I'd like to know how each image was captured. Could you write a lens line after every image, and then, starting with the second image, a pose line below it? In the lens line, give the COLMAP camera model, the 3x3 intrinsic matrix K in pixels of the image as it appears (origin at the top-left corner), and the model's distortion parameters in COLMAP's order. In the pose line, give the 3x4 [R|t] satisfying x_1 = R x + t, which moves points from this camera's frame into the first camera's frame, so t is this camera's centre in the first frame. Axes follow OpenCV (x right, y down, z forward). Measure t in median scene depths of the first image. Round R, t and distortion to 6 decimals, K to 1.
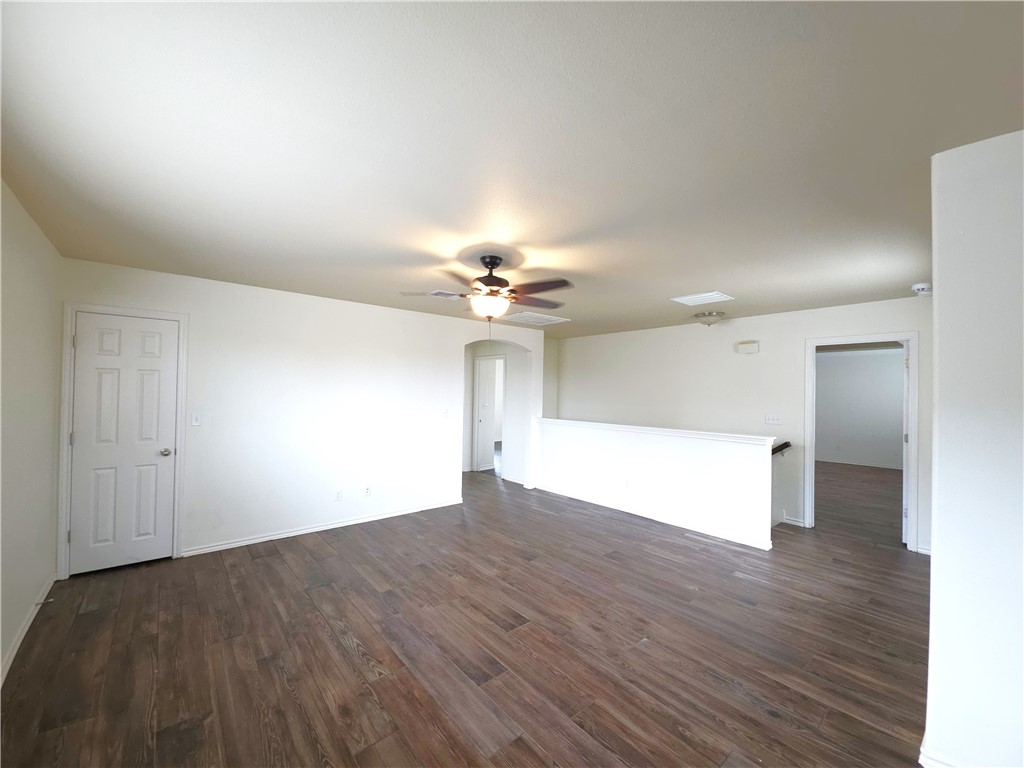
lens RADIAL K [[409.5, 0, 512.0], [0, 409.5, 384.0], [0, 0, 1]] dist [0.012739, -0.011988]
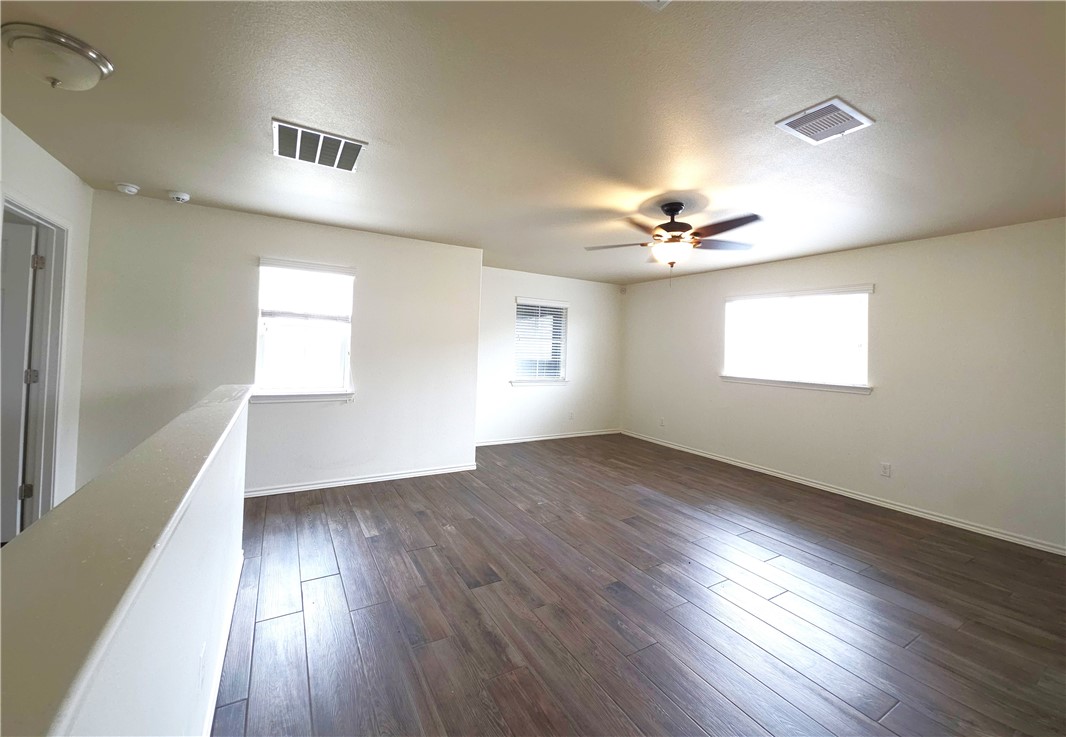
lens RADIAL K [[425.3, 0, 533.0], [0, 425.3, 368.5], [0, 0, 1]] dist [0.000217, 0.000001]
pose [[-0.984065, -0.056773, 0.168503, 0.098306], [-0.051400, 0.998026, 0.036082, 0.074586], [-0.170219, 0.026846, -0.985041, 2.034523]]
